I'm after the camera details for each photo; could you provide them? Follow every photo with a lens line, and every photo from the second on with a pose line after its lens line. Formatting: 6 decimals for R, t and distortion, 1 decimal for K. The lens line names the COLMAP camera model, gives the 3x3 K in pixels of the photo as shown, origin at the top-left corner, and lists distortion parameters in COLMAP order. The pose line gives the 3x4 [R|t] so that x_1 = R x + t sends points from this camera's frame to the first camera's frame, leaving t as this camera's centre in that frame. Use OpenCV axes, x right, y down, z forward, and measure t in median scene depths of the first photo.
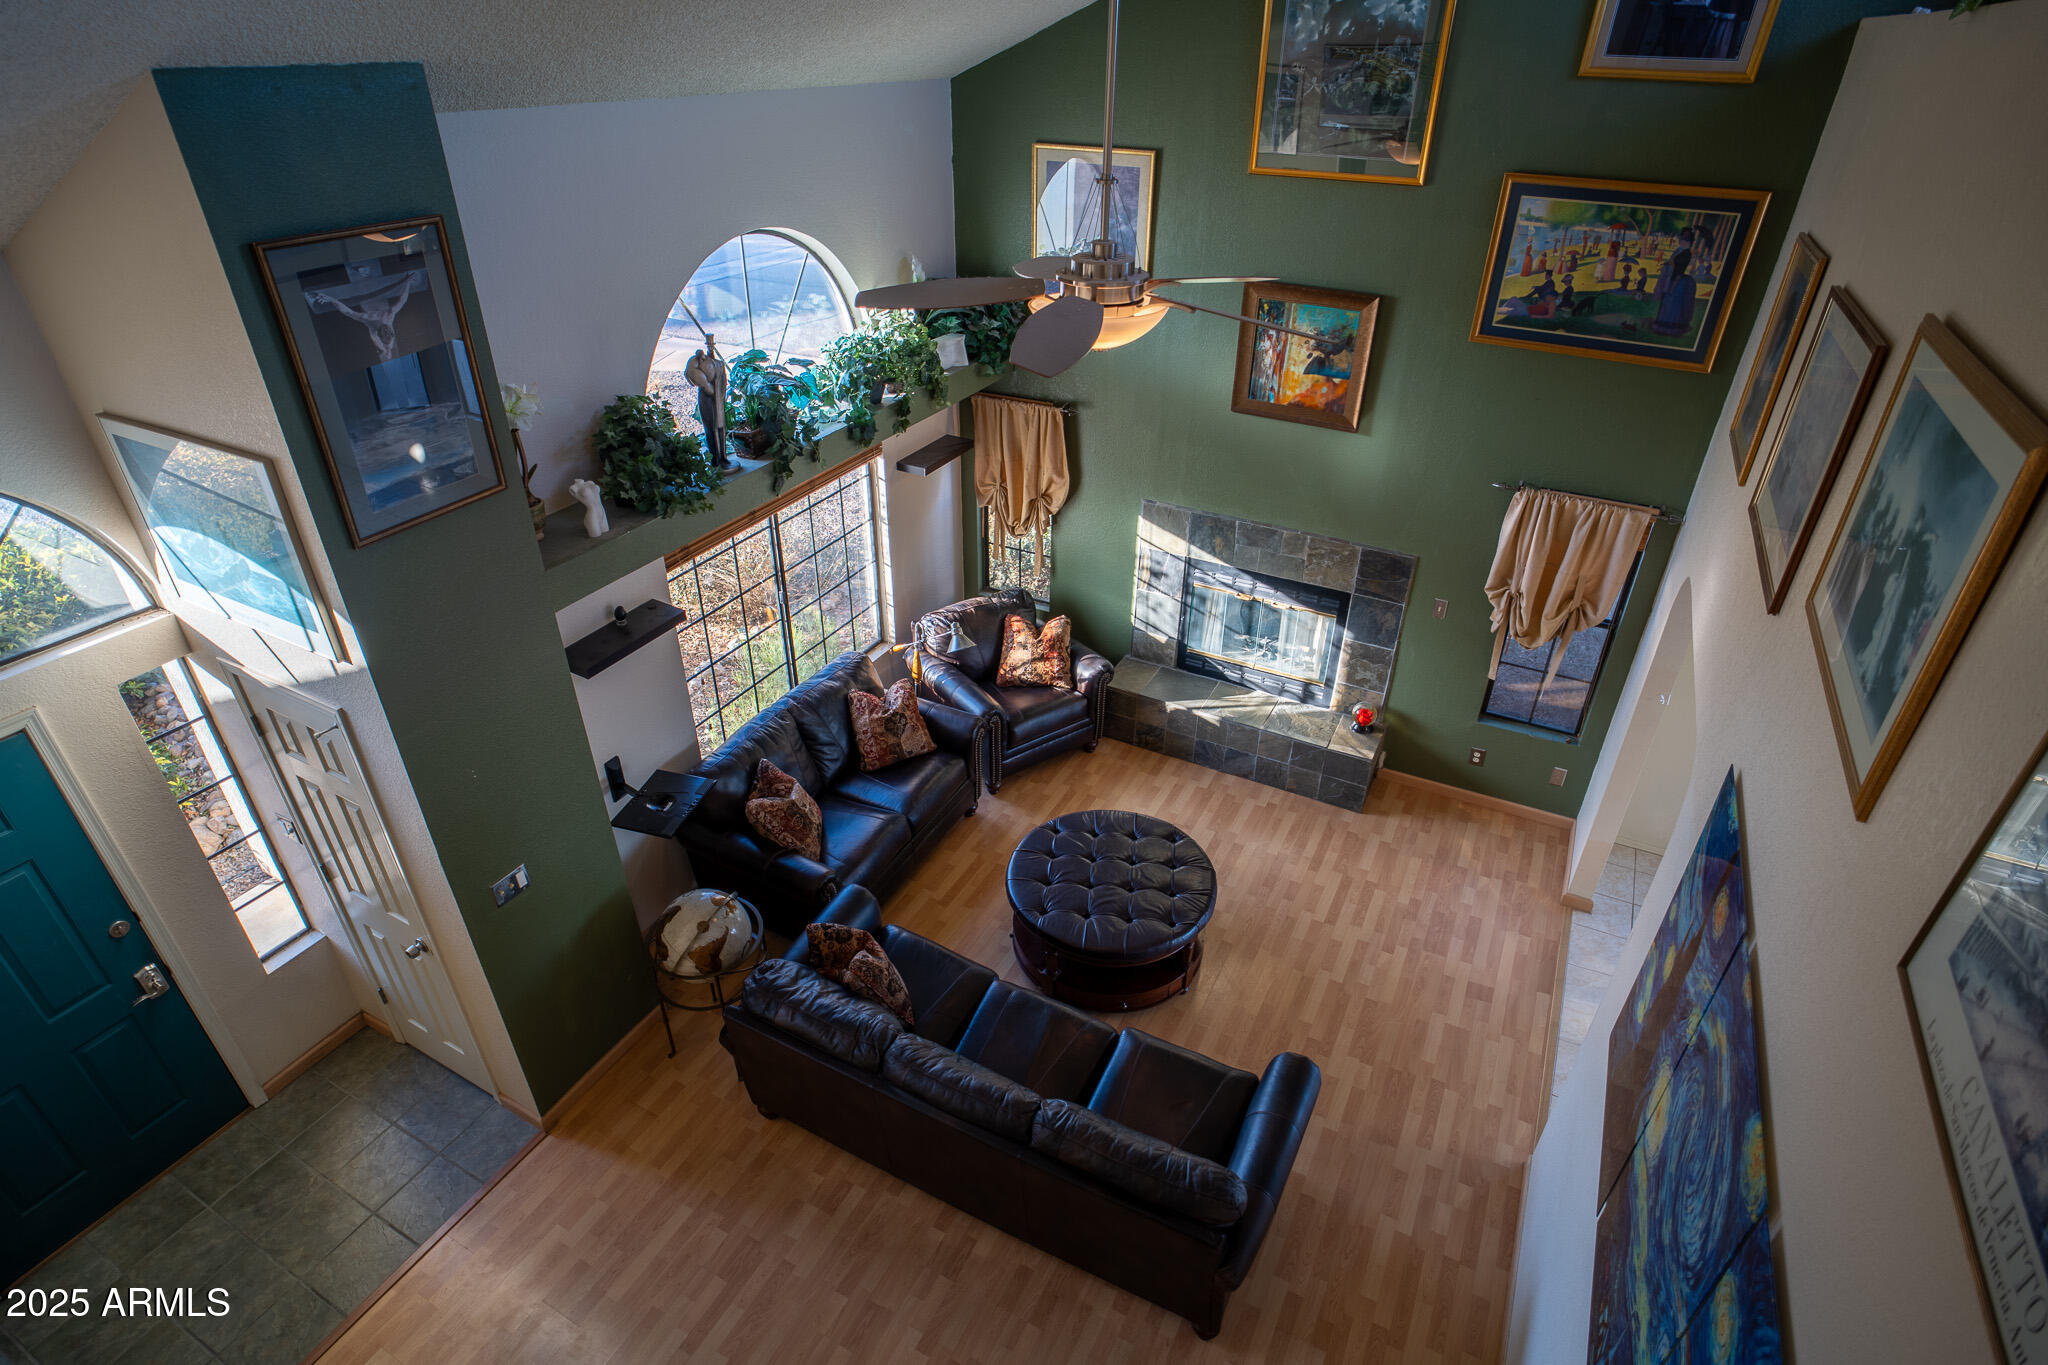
lens RADIAL K [[1071.3, 0, 1034.3], [0, 1071.3, 697.9], [0, 0, 1]] dist [-0.038117, 0.016301]
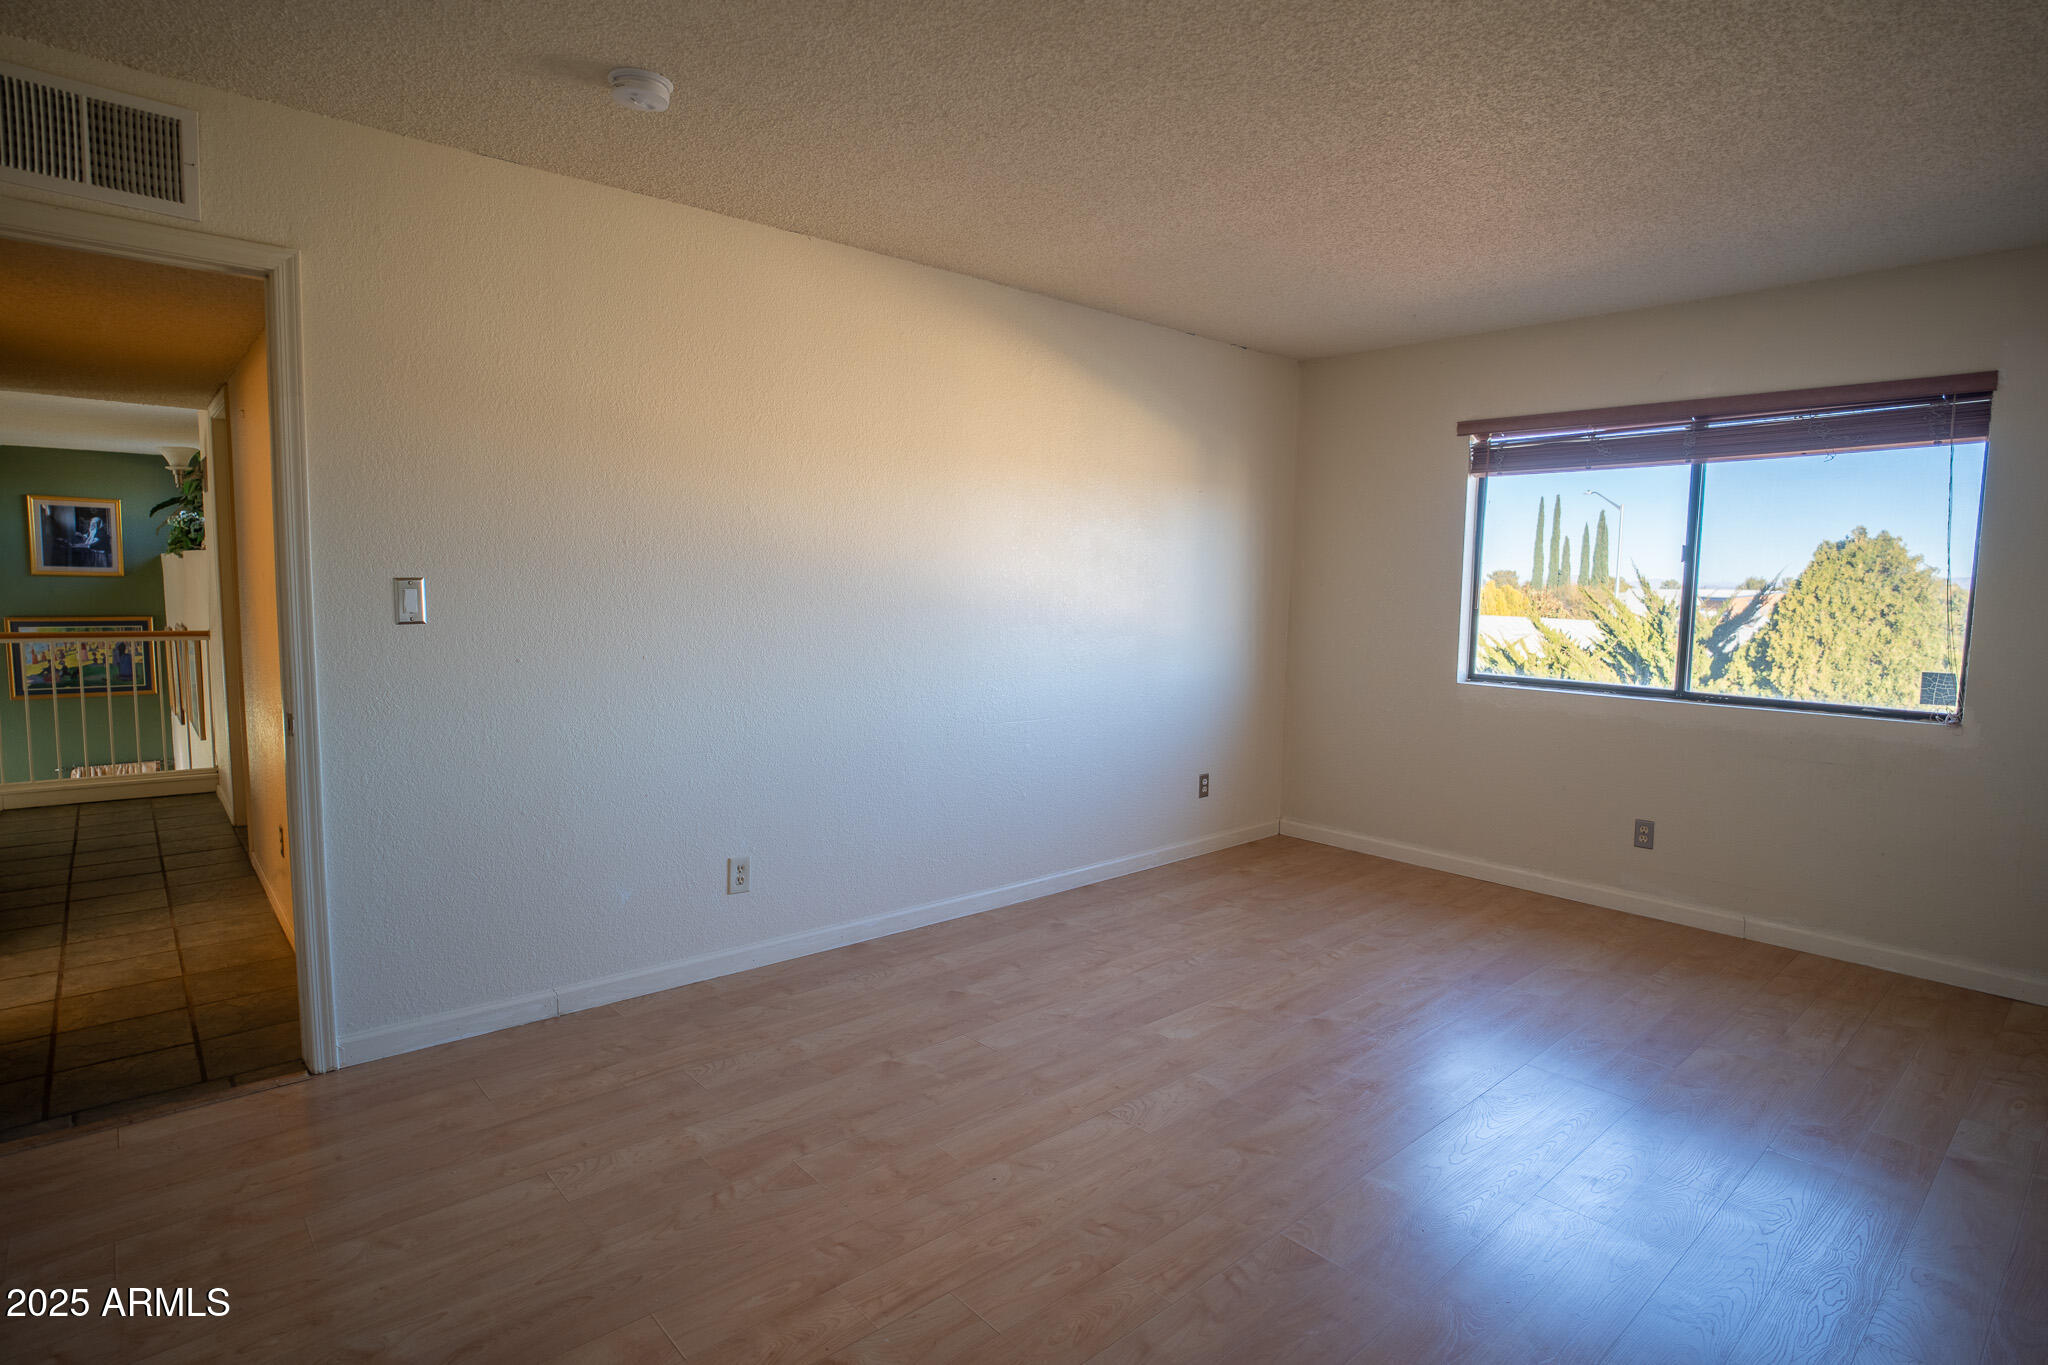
lens RADIAL K [[1071.3, 0, 1021.1], [0, 1071.3, 692.6], [0, 0, 1]] dist [-0.038117, 0.016301]
pose [[0.375831, -0.099294, 0.921353, -0.606075], [0.489559, 0.865451, -0.106428, 0.702031], [-0.786819, 0.491055, 0.373873, -1.069556]]
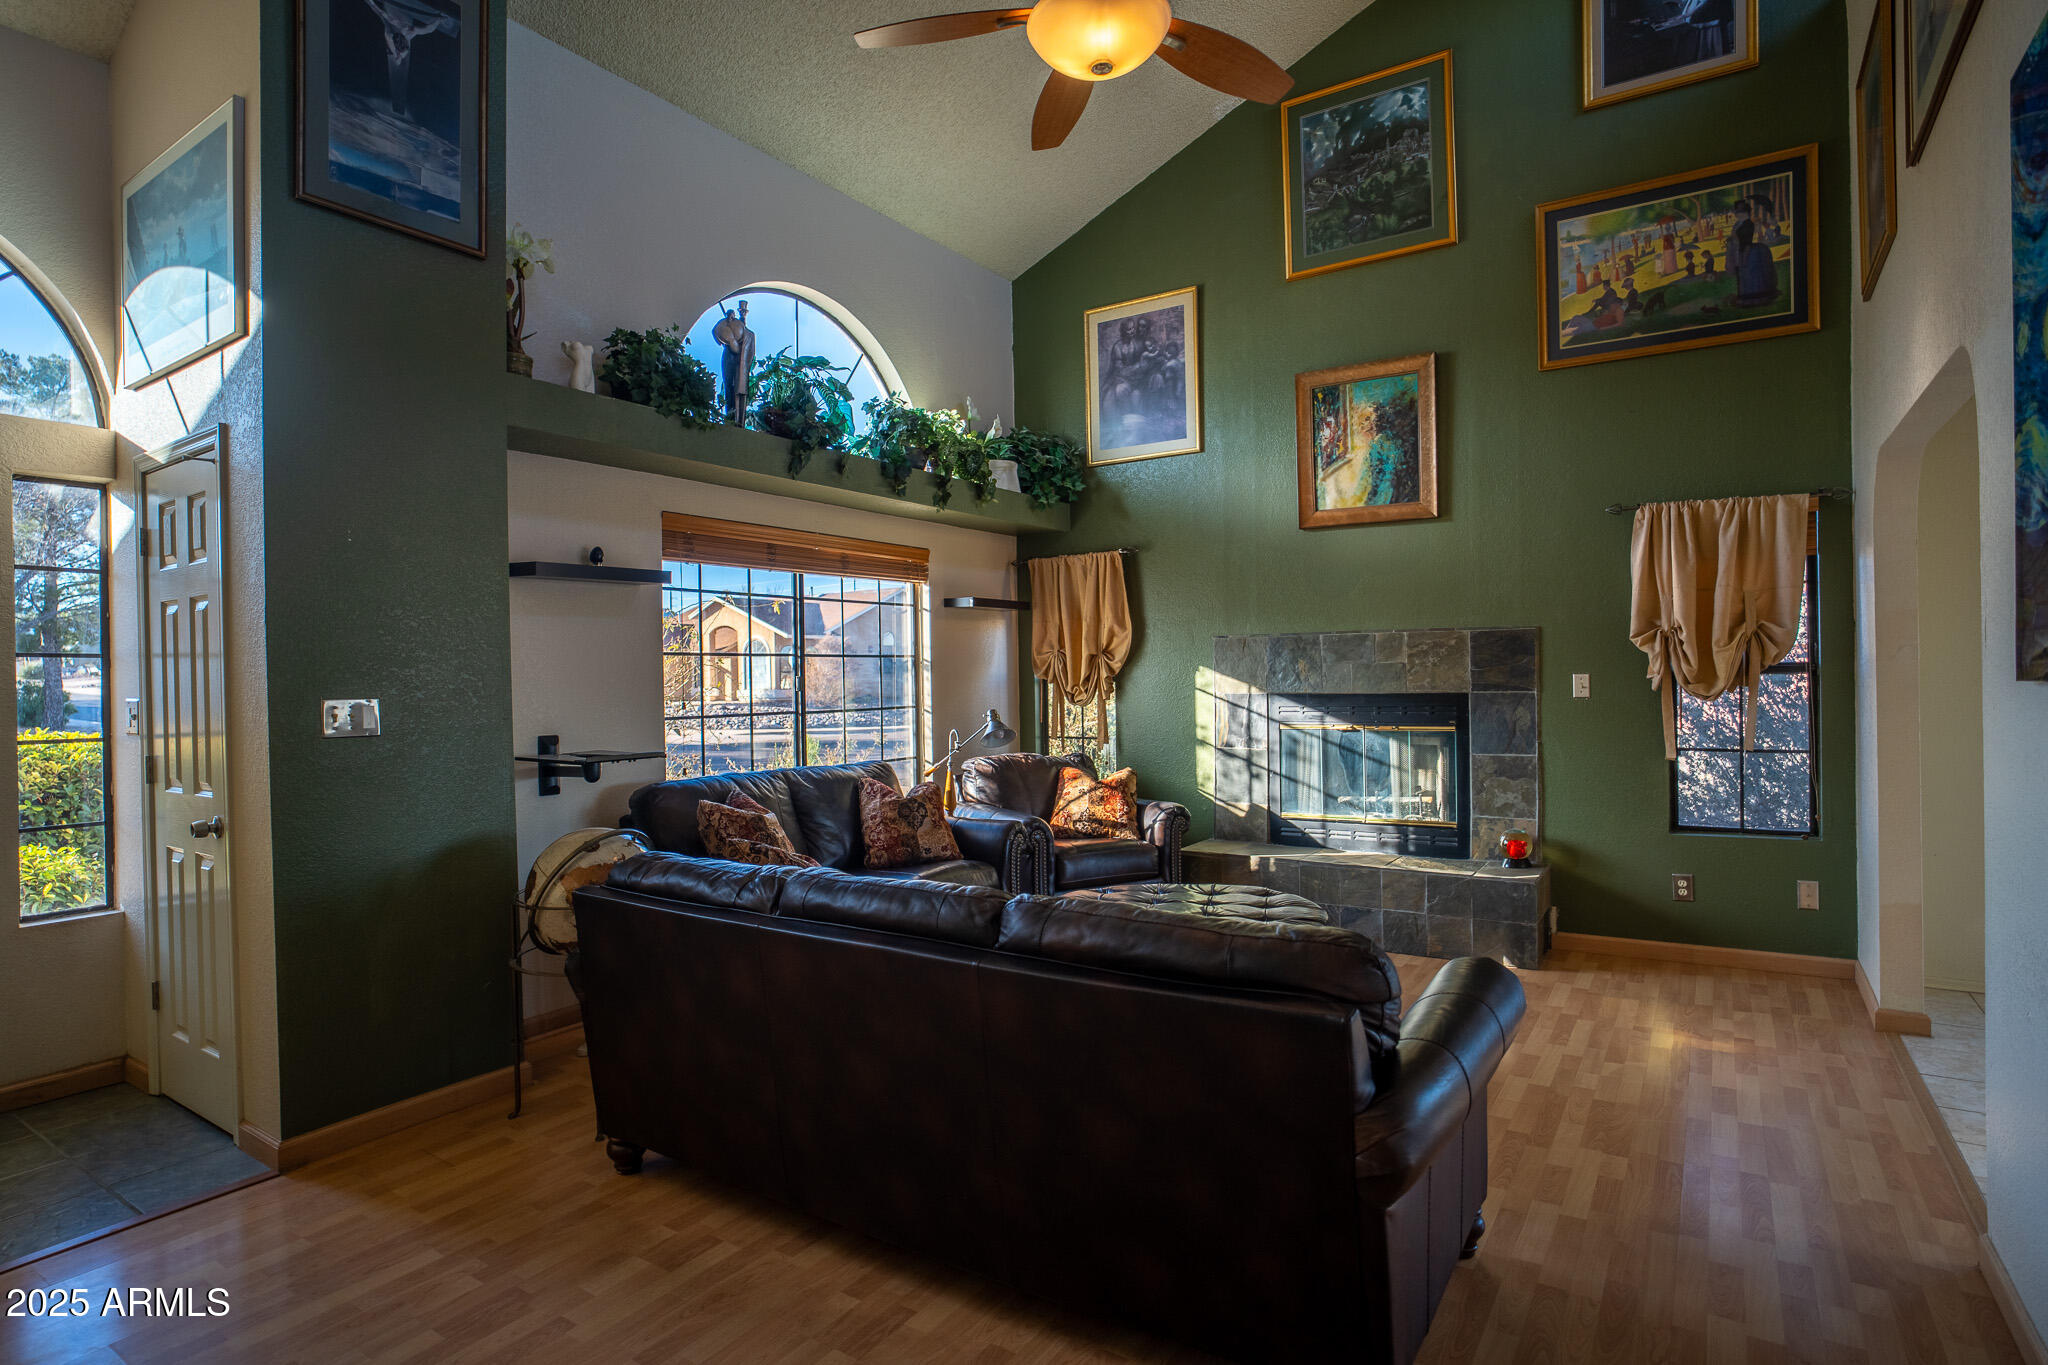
lens RADIAL K [[1071.3, 0, 1028.1], [0, 1071.3, 688.9], [0, 0, 1]] dist [-0.038117, 0.016301]
pose [[0.993933, -0.025218, -0.107054, 0.051381], [-0.035615, 0.847115, -0.530215, 0.407446], [0.104058, 0.530811, 0.841078, 0.304495]]
